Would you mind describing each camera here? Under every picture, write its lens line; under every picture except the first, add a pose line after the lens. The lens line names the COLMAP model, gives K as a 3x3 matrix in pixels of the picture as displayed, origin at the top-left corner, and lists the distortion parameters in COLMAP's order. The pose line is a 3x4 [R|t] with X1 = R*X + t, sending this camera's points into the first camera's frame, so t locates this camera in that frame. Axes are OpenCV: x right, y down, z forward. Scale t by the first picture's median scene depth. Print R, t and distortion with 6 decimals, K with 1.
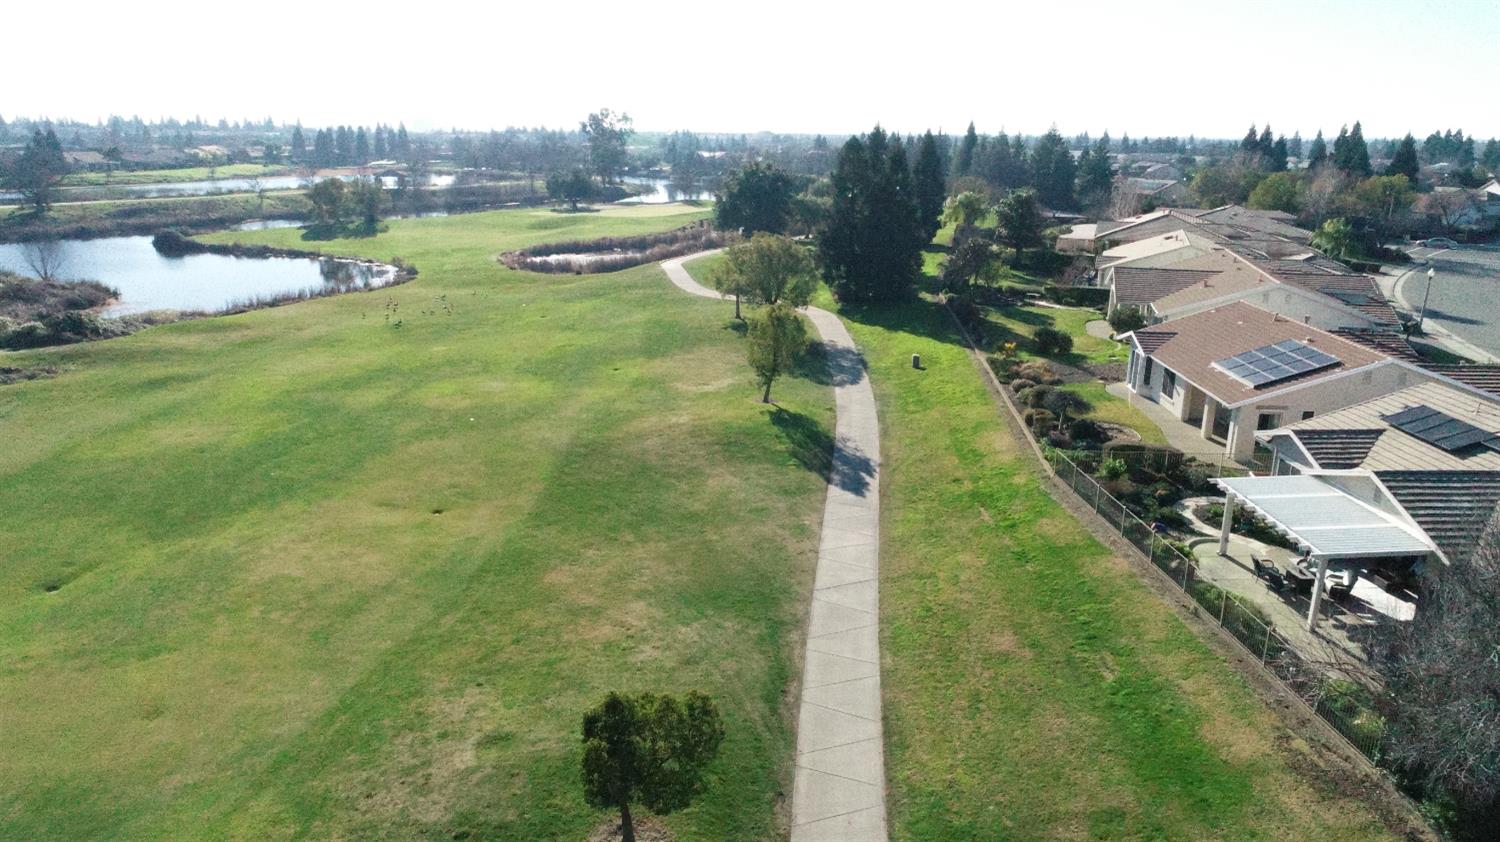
lens RADIAL K [[995.2, 0, 750.0], [0, 995.2, 421.0], [0, 0, 1]] dist [0.000095, -0.003231]
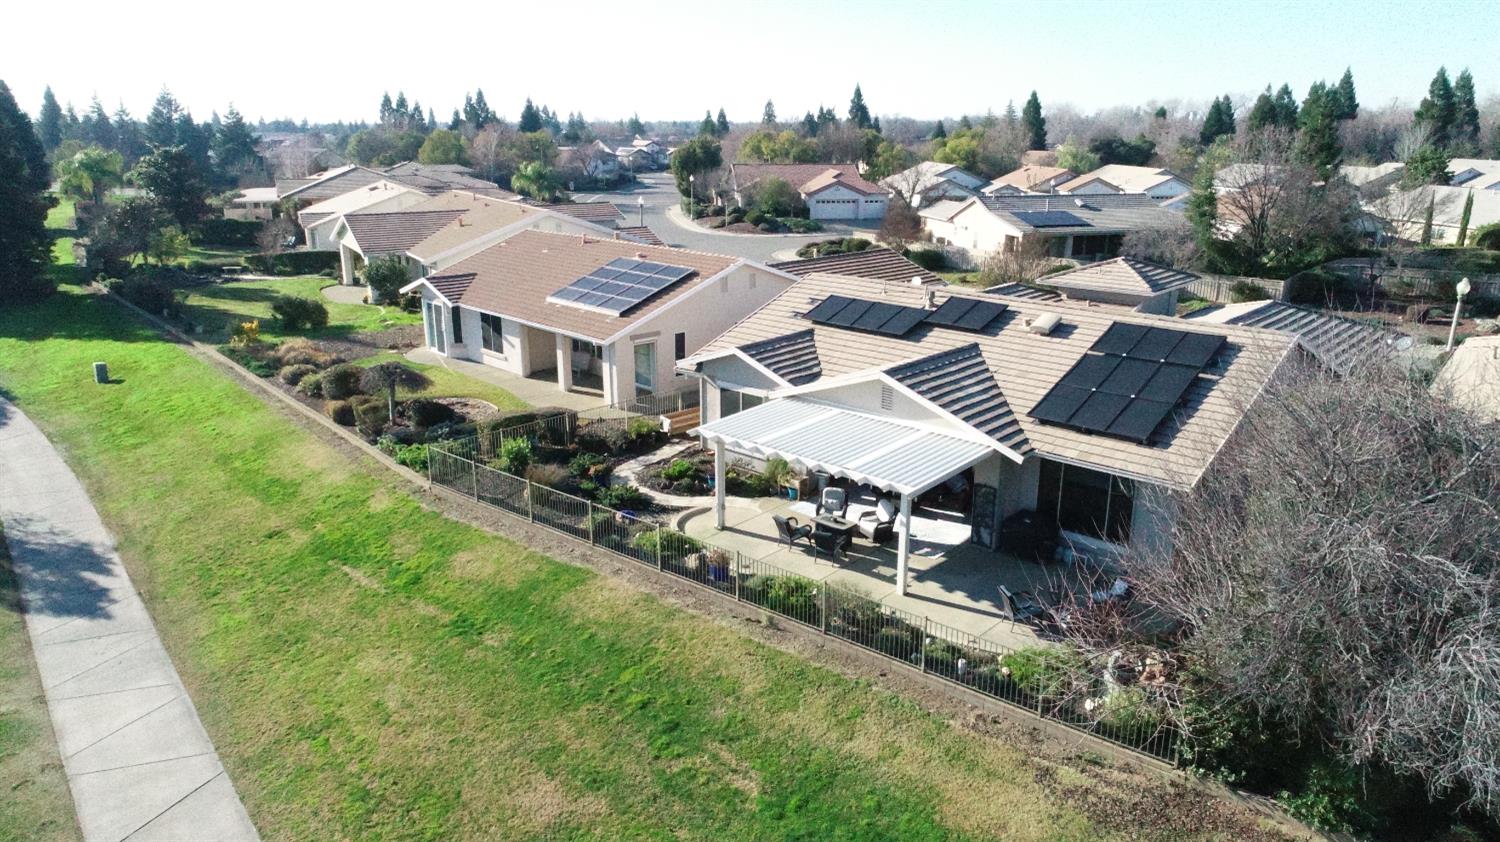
lens RADIAL K [[995.2, 0, 750.0], [0, 995.2, 421.0], [0, 0, 1]] dist [0.000095, -0.003231]
pose [[0.687177, -0.216120, 0.693600, -0.000185], [0.207844, 0.973305, 0.097354, -0.006923], [-0.696124, 0.077261, 0.713752, 0.358435]]
